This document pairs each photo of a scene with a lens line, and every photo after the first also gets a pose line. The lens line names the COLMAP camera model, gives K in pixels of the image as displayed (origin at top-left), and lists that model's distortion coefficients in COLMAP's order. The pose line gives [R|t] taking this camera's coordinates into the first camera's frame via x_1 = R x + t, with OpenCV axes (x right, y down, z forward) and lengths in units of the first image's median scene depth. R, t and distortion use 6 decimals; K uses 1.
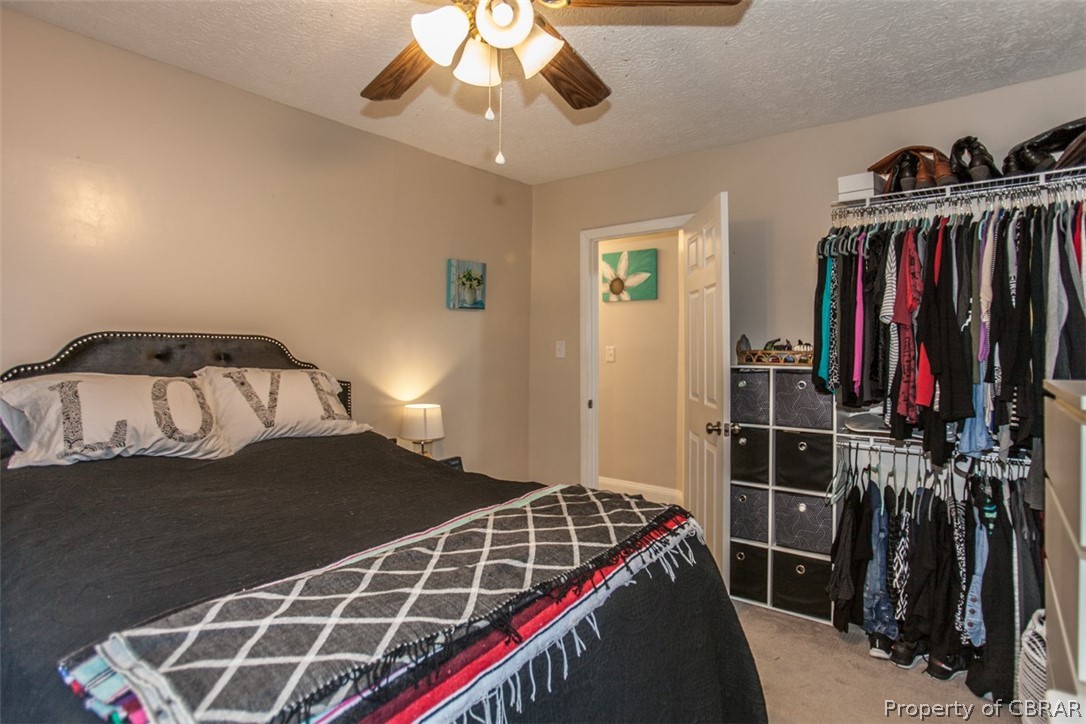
lens RADIAL K [[583.5, 0, 543.0], [0, 583.5, 362.0], [0, 0, 1]] dist [-0.000250, 0.000151]
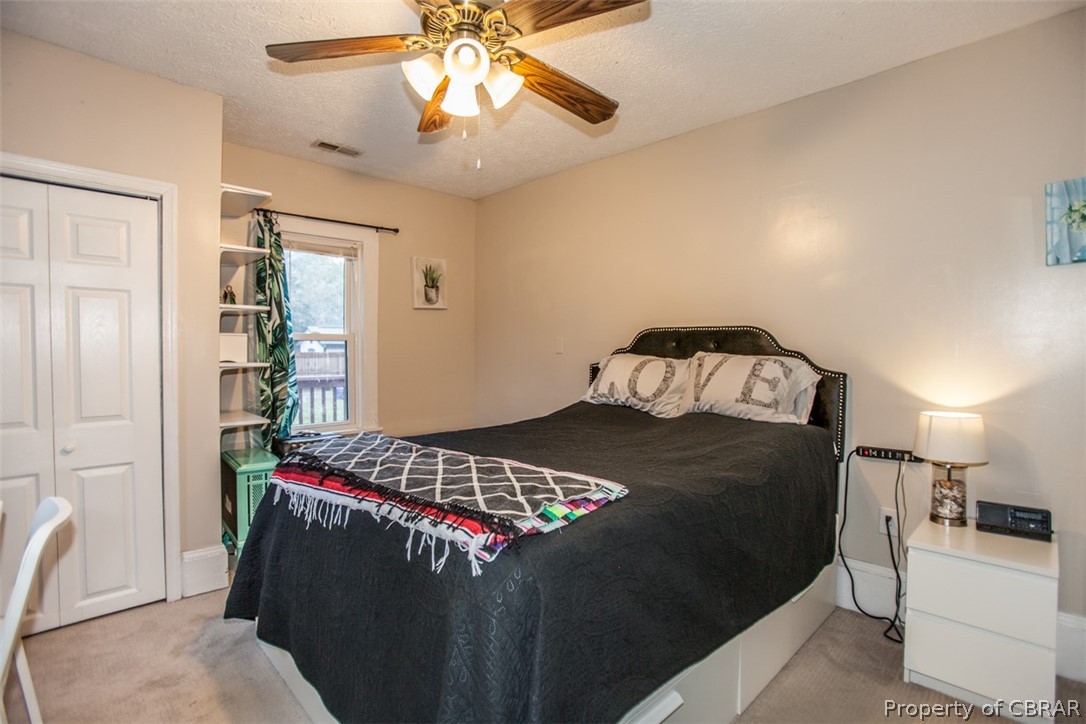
lens RADIAL K [[523.7, 0, 543.0], [0, 523.7, 362.0], [0, 0, 1]] dist [-0.064165, 0.000169]
pose [[-0.128108, 0.010396, -0.991706, 0.726631], [-0.022585, 0.999655, 0.013397, 0.025468], [0.991503, 0.024114, -0.127829, 0.927684]]
